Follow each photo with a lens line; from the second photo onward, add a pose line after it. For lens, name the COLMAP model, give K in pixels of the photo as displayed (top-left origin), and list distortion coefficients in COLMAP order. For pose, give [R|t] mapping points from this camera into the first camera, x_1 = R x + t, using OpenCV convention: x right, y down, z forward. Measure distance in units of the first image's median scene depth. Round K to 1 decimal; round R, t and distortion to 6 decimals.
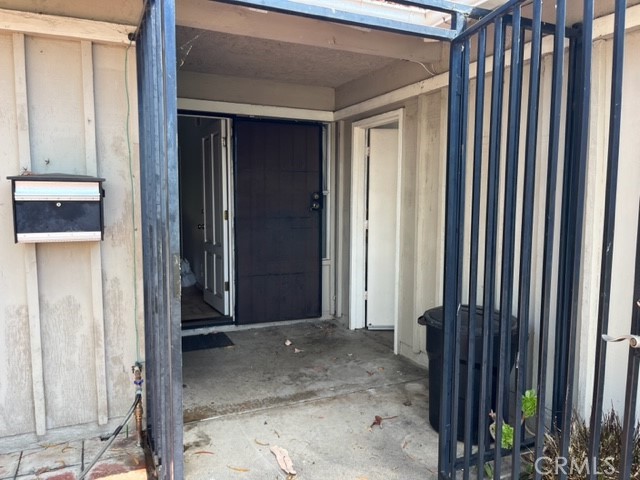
lens RADIAL K [[481.7, 0, 318.3], [0, 481.7, 242.4], [0, 0, 1]] dist [0.057192, -0.090550]
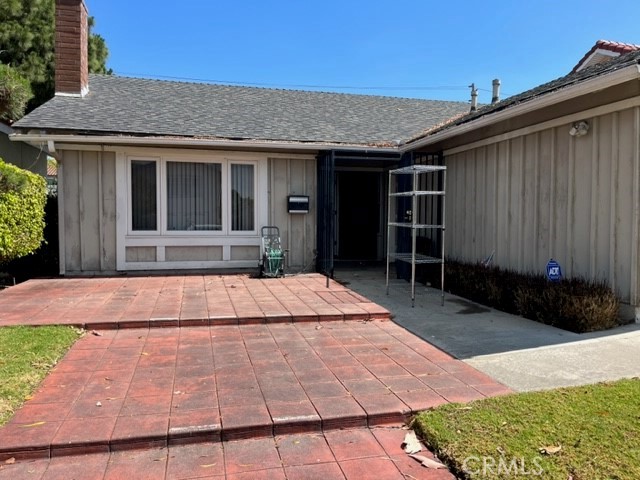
lens RADIAL K [[481.7, 0, 318.3], [0, 481.7, 242.4], [0, 0, 1]] dist [0.057192, -0.090550]
pose [[0.984003, 0.005066, -0.178079, 0.293005], [-0.015391, 0.998276, -0.056645, 0.434598], [0.177485, 0.058480, 0.982384, -2.633380]]
